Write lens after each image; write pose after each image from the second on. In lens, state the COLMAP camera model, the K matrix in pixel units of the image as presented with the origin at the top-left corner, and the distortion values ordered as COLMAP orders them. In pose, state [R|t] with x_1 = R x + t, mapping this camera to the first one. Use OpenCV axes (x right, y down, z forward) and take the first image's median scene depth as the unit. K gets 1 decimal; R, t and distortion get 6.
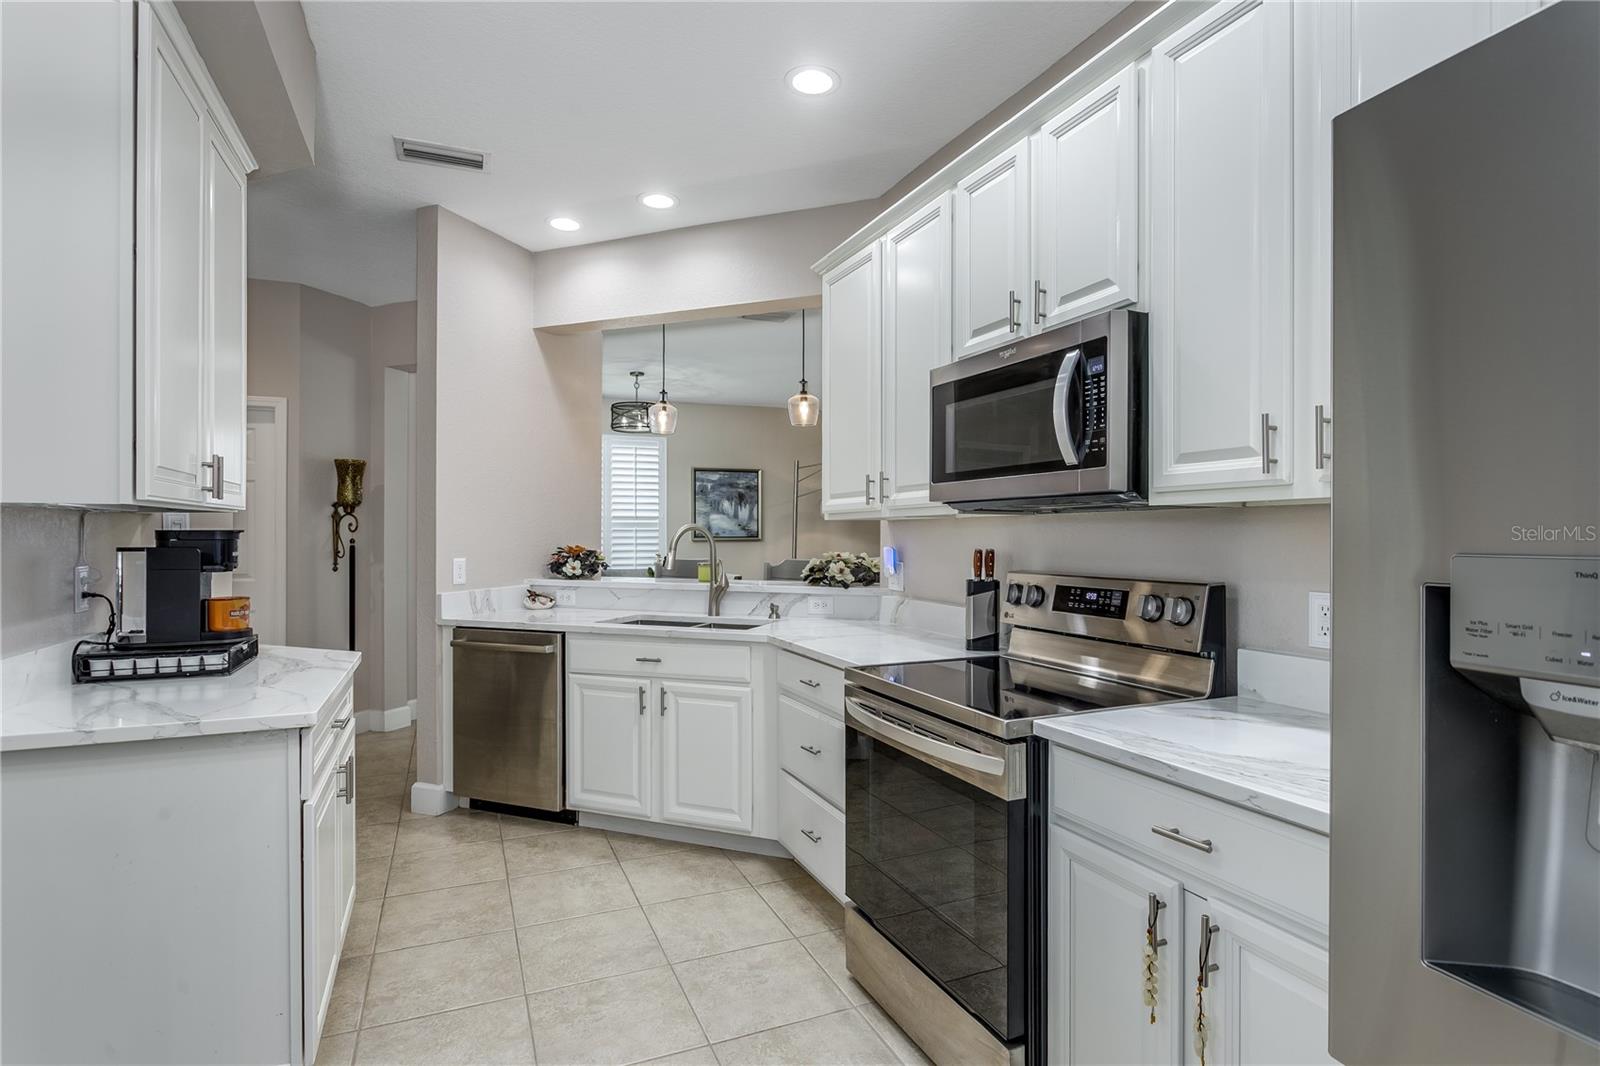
lens RADIAL K [[824.1, 0, 810.9], [0, 824.1, 530.6], [0, 0, 1]] dist [-0.000932, 0.000358]
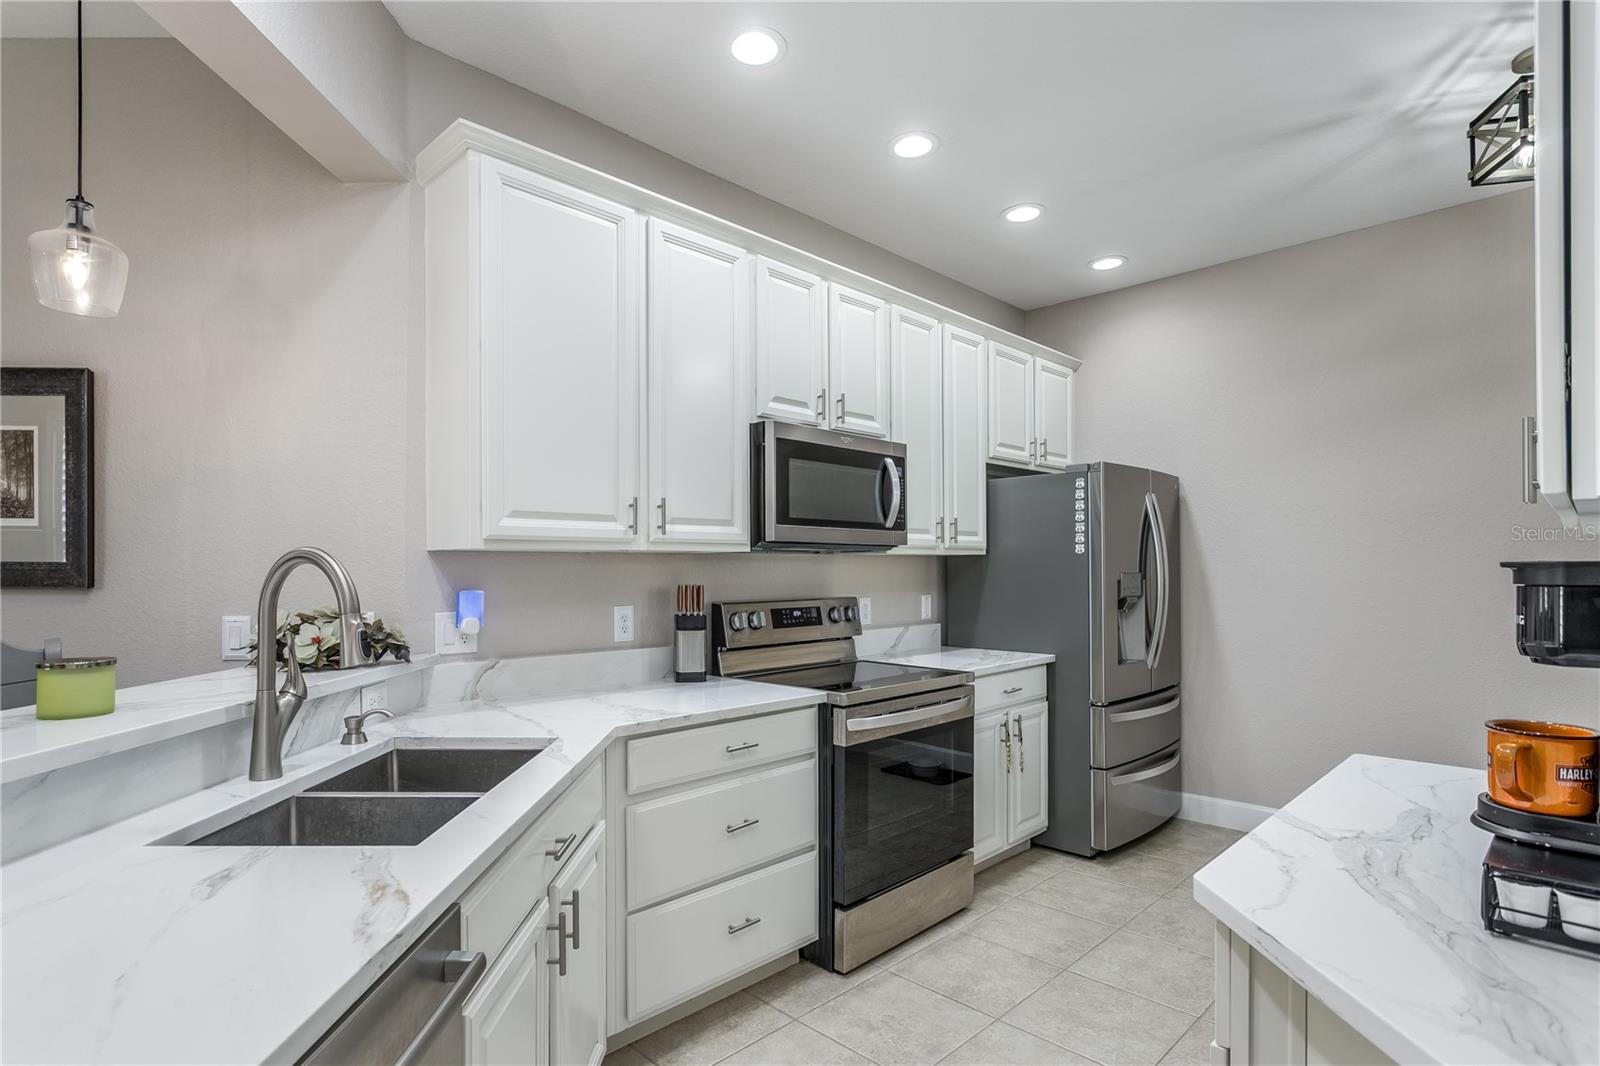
lens RADIAL K [[824.1, 0, 785.9], [0, 824.1, 573.4], [0, 0, 1]] dist [-0.000932, 0.000358]
pose [[-0.370642, -0.000608, 0.928776, -0.972985], [0.000391, 1.000000, 0.000811, 0.009378], [-0.928776, 0.000664, -0.370641, 1.542524]]
